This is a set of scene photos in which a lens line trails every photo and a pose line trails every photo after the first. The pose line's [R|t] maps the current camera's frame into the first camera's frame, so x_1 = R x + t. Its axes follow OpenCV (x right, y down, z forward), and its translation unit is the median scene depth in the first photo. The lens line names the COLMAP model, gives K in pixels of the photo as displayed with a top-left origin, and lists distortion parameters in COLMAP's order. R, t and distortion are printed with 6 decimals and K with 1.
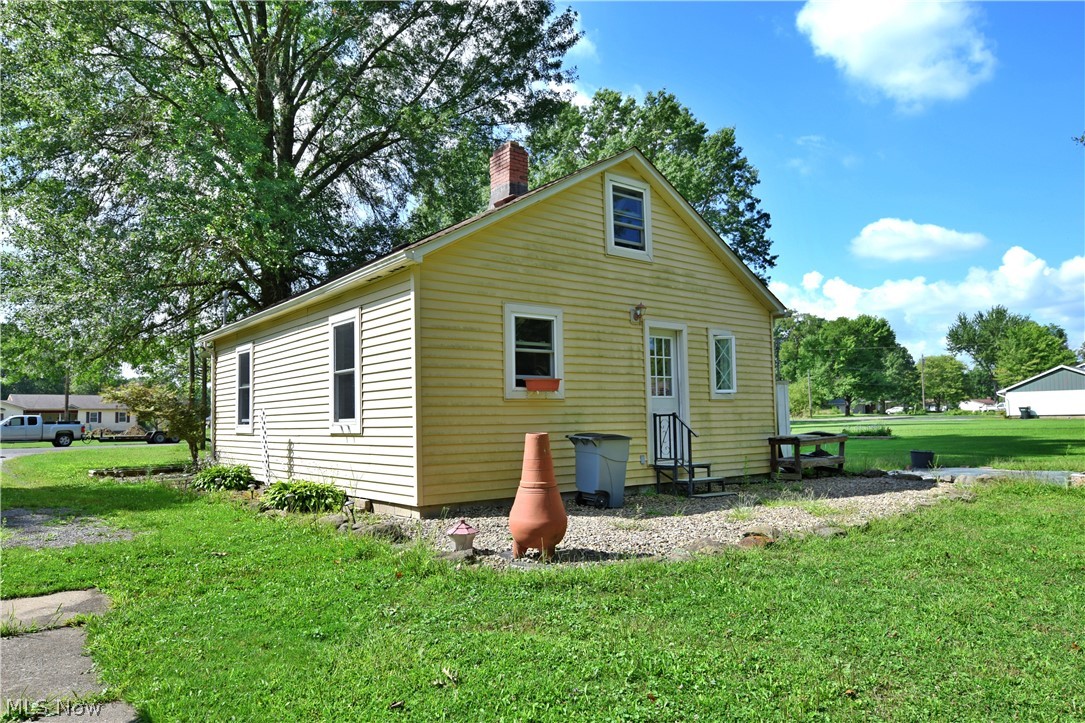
lens RADIAL K [[692.6, 0, 542.5], [0, 692.6, 361.5], [0, 0, 1]] dist [0.006862, -0.021374]
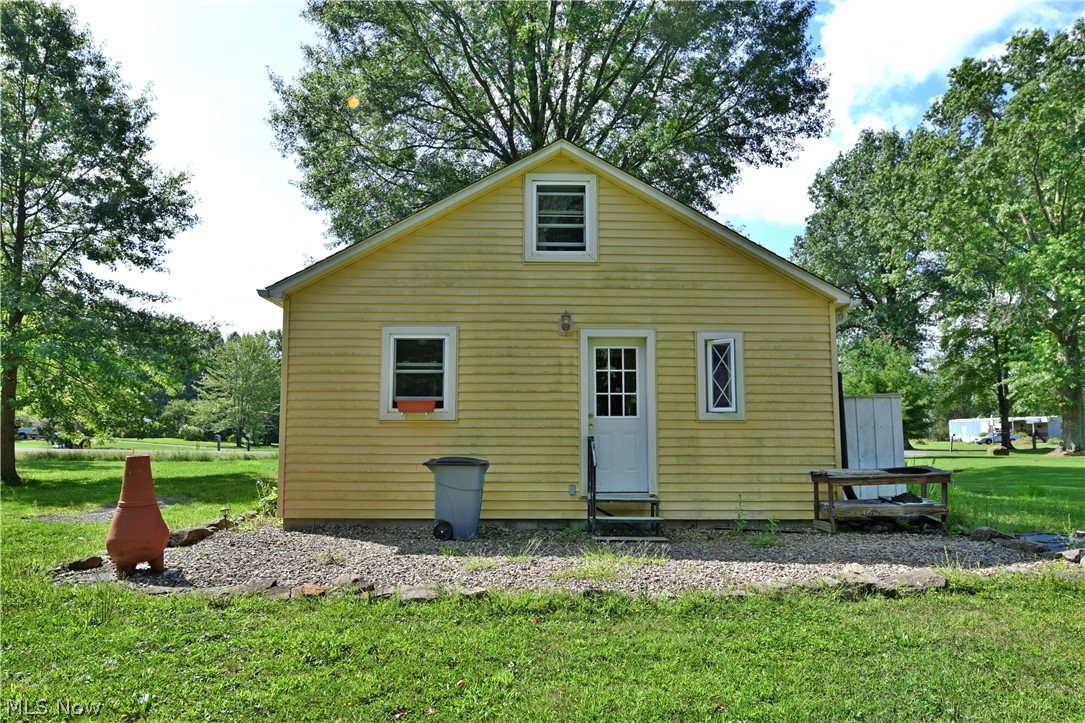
lens RADIAL K [[692.6, 0, 542.5], [0, 692.6, 361.5], [0, 0, 1]] dist [0.006862, -0.021374]
pose [[0.806309, -0.056331, -0.588806, 0.675642], [0.034015, 0.998223, -0.048919, 0.023520], [0.590515, 0.019416, 0.806793, 0.291074]]
